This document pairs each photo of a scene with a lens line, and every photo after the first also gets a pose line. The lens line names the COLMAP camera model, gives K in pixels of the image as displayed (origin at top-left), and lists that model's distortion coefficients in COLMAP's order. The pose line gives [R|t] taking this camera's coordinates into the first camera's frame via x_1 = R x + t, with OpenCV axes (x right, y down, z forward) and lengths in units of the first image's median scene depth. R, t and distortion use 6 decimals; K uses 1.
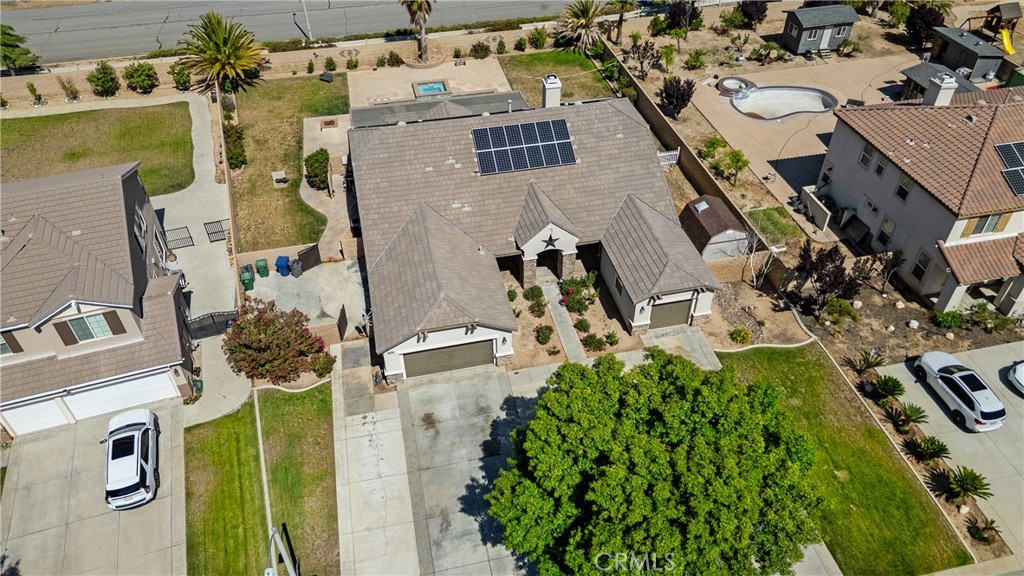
lens RADIAL K [[716.7, 0, 506.5], [0, 716.7, 288.8], [0, 0, 1]] dist [0.075880, -0.074982]
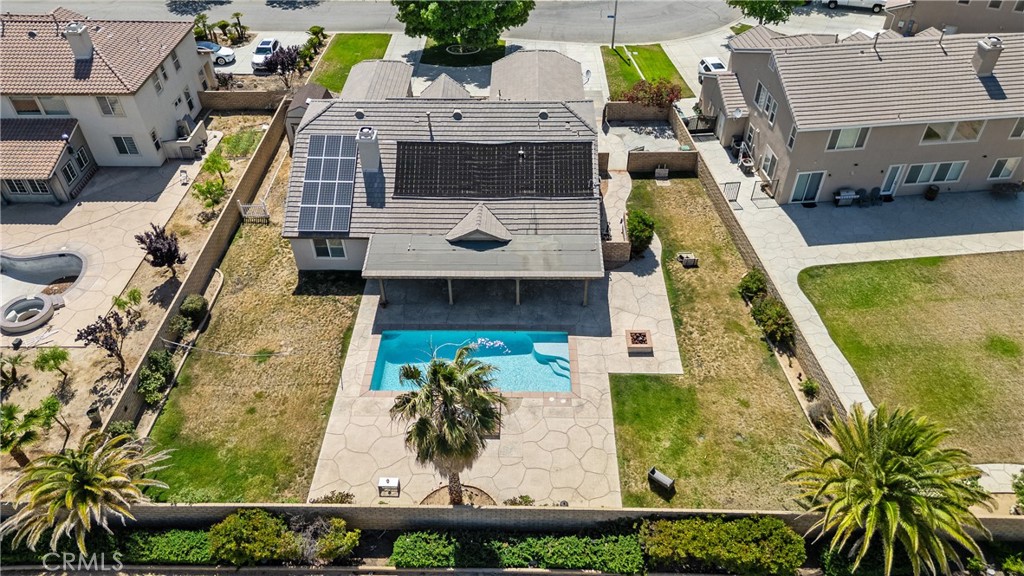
lens RADIAL K [[716.7, 0, 506.5], [0, 716.7, 288.8], [0, 0, 1]] dist [0.075880, -0.074982]
pose [[-0.971588, -0.136407, 0.193417, -0.325049], [0.175262, 0.134555, 0.975284, -1.189197], [-0.159061, 0.981472, -0.106825, 1.367318]]
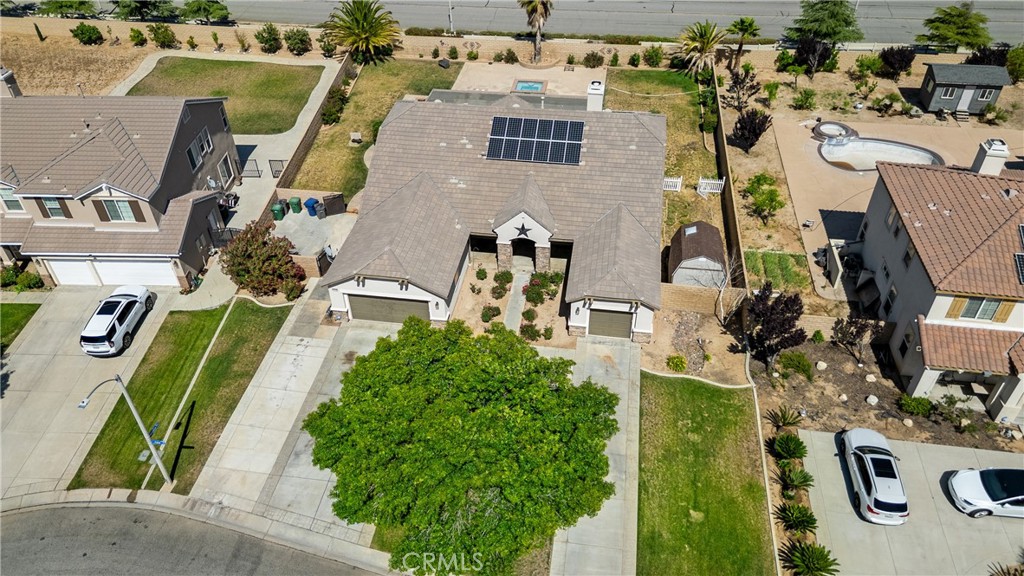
lens RADIAL K [[716.7, 0, 506.5], [0, 716.7, 288.8], [0, 0, 1]] dist [0.075880, -0.074982]
pose [[0.932086, 0.228150, -0.281360, 0.325568], [-0.236537, 0.971613, 0.004268, 0.016514], [0.274347, 0.062574, 0.959593, 0.002110]]
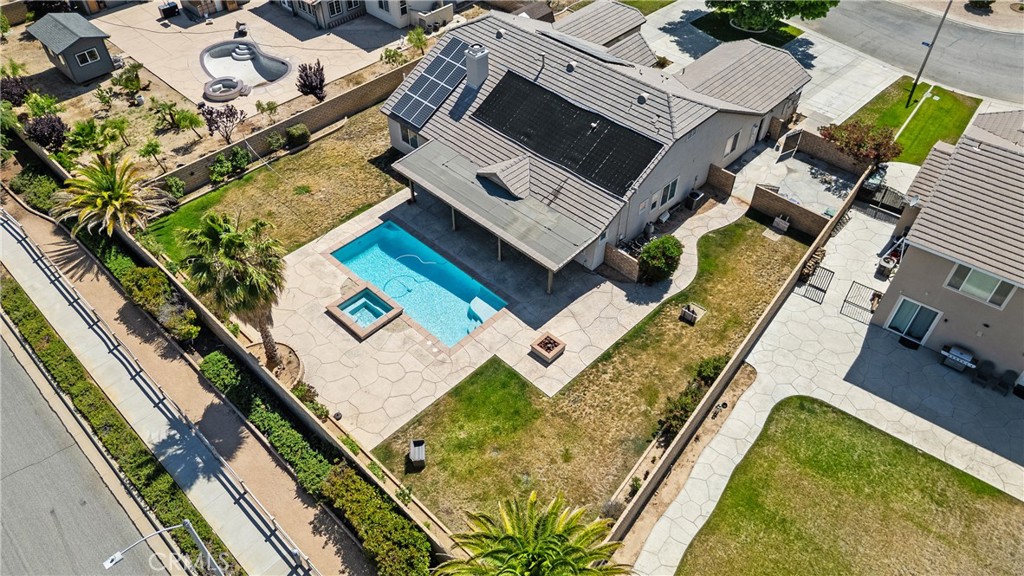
lens RADIAL K [[716.7, 0, 506.5], [0, 716.7, 288.8], [0, 0, 1]] dist [0.075880, -0.074982]
pose [[-0.551350, -0.582499, 0.597250, -0.747362], [0.560737, 0.271332, 0.782274, -0.987942], [-0.617727, 0.766207, 0.177030, 1.143002]]
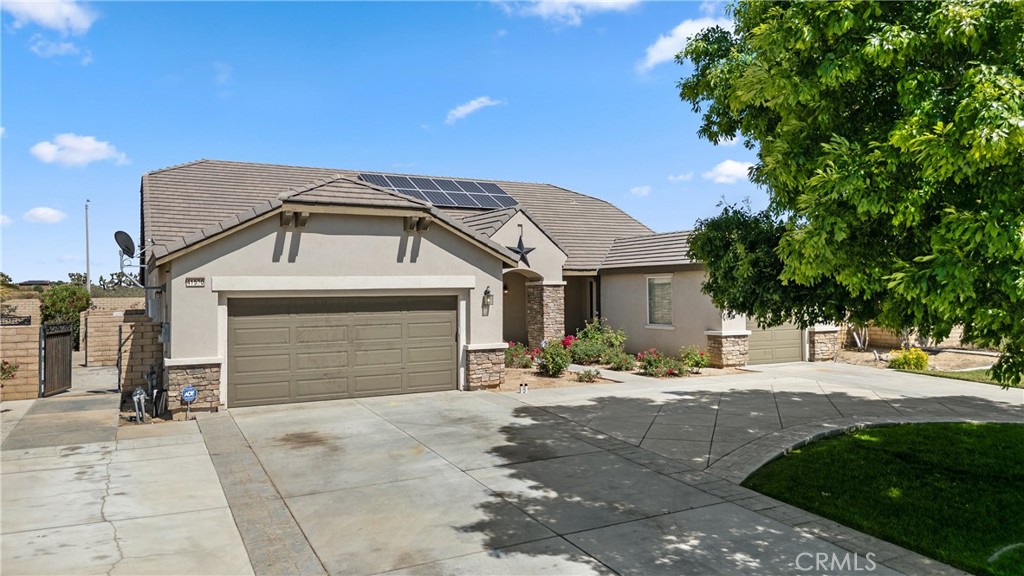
lens RADIAL K [[716.7, 0, 506.5], [0, 716.7, 288.8], [0, 0, 1]] dist [0.075880, -0.074982]
pose [[0.966534, 0.008230, 0.256405, -0.084481], [0.163296, 0.751110, -0.639662, 0.285053], [-0.197852, 0.660126, 0.724630, 0.577128]]
